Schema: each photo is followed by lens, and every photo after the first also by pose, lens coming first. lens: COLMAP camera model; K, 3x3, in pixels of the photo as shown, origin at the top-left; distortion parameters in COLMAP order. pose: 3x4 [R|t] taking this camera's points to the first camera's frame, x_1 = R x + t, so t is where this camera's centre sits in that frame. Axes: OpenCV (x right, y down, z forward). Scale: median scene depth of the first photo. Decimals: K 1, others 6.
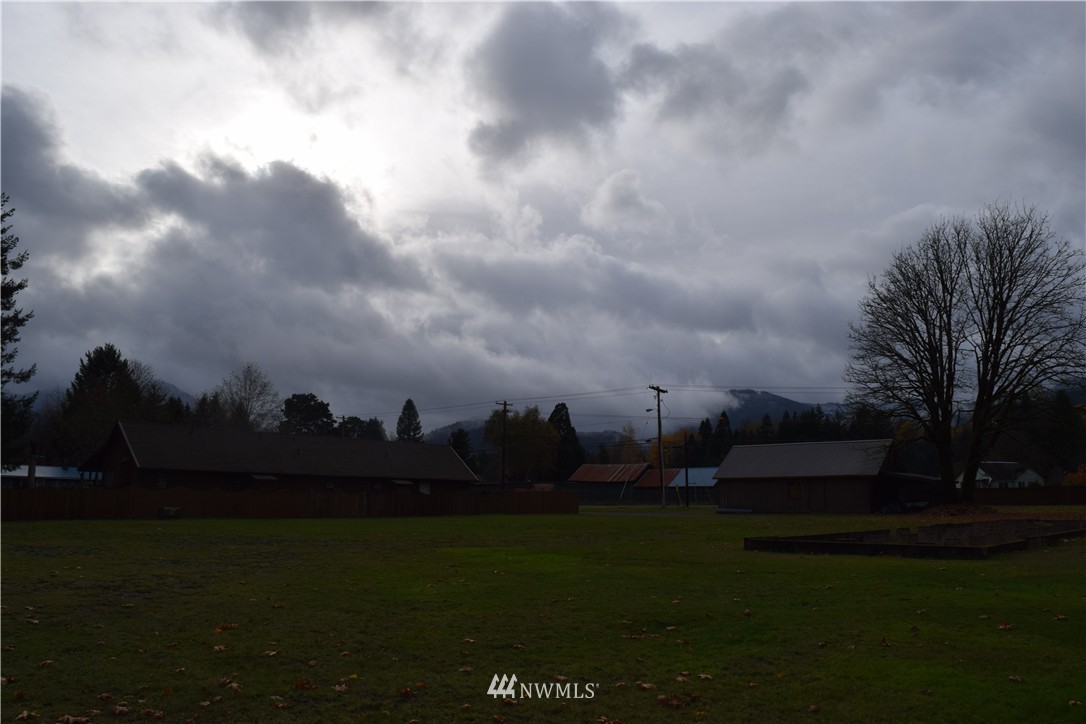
lens RADIAL K [[851.0, 0, 542.4], [0, 851.0, 363.2], [0, 0, 1]] dist [-0.095013, 0.020031]
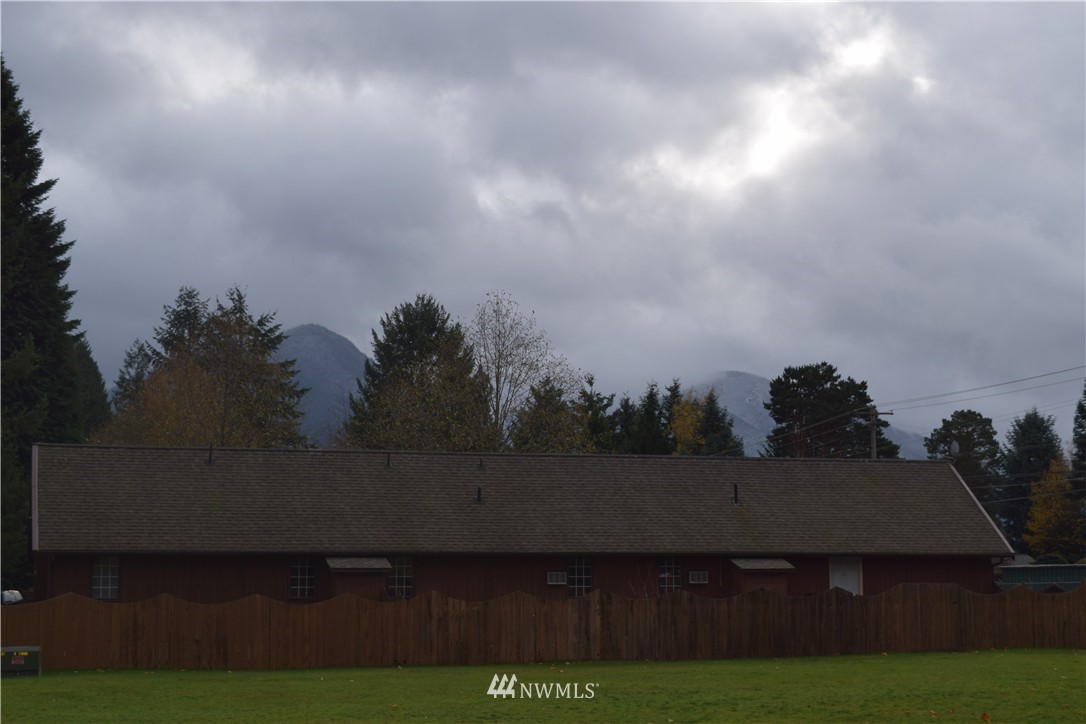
lens RADIAL K [[1902.6, 0, 543.1], [0, 1902.6, 361.2], [0, 0, 1]] dist [-0.012356, 0.000000]
pose [[0.870944, -0.076995, -0.485313, 0.148520], [0.091967, 0.995737, 0.007070, 0.033233], [0.482700, -0.050790, 0.874312, 0.205536]]
